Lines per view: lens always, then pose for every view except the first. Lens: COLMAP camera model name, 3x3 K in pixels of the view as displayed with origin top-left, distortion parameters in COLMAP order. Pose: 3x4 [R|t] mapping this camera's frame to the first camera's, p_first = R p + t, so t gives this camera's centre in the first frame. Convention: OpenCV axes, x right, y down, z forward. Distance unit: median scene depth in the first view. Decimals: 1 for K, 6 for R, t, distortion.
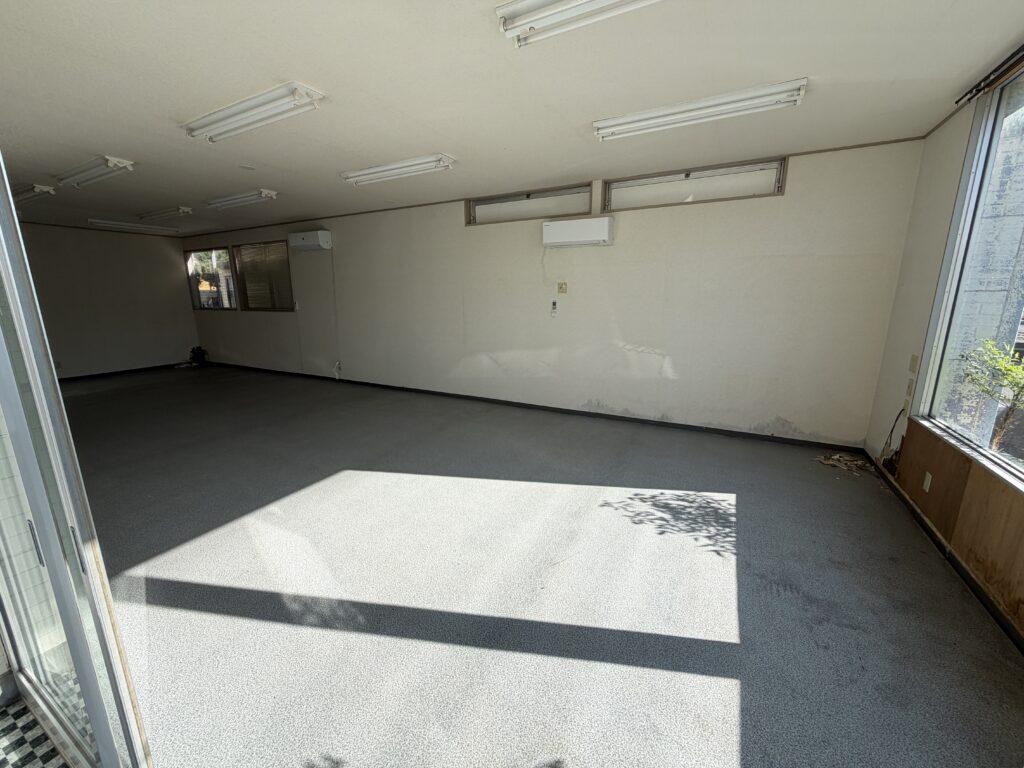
lens RADIAL K [[402.7, 0, 506.2], [0, 402.7, 381.9], [0, 0, 1]] dist [-0.001815, -0.000278]
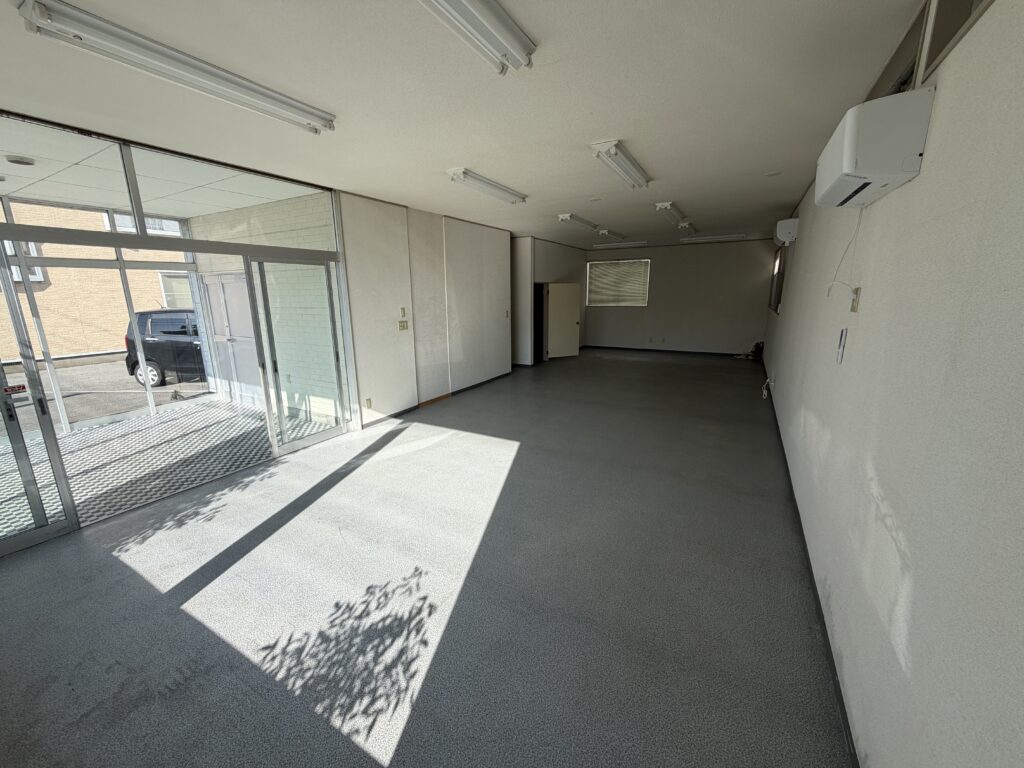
lens RADIAL K [[402.7, 0, 506.2], [0, 402.7, 381.9], [0, 0, 1]] dist [-0.001815, -0.000278]
pose [[-0.018689, 0.225808, -0.973993, 1.212753], [-0.203572, 0.952897, 0.224823, -0.362777], [0.978881, 0.202480, 0.028159, 1.366050]]
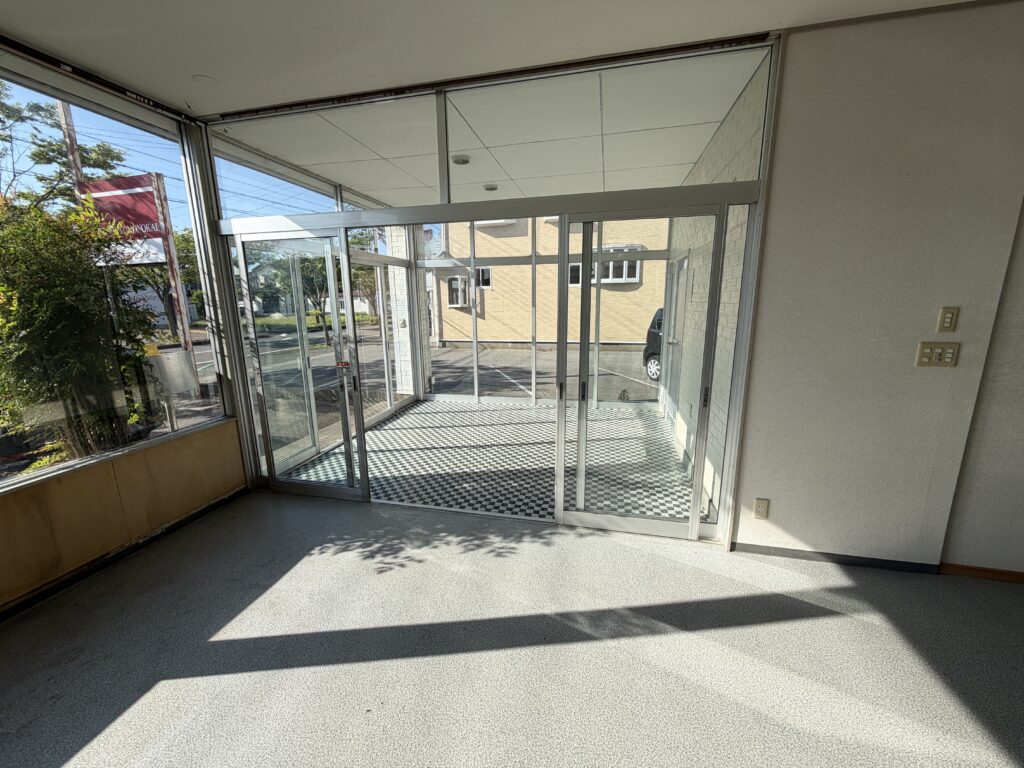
lens RADIAL K [[402.7, 0, 506.2], [0, 402.7, 381.9], [0, 0, 1]] dist [-0.001815, -0.000278]
pose [[-0.964699, 0.070611, -0.253710, 0.001973], [-0.037124, 0.917303, 0.396456, -0.282562], [0.260724, 0.391880, -0.882300, 1.325240]]
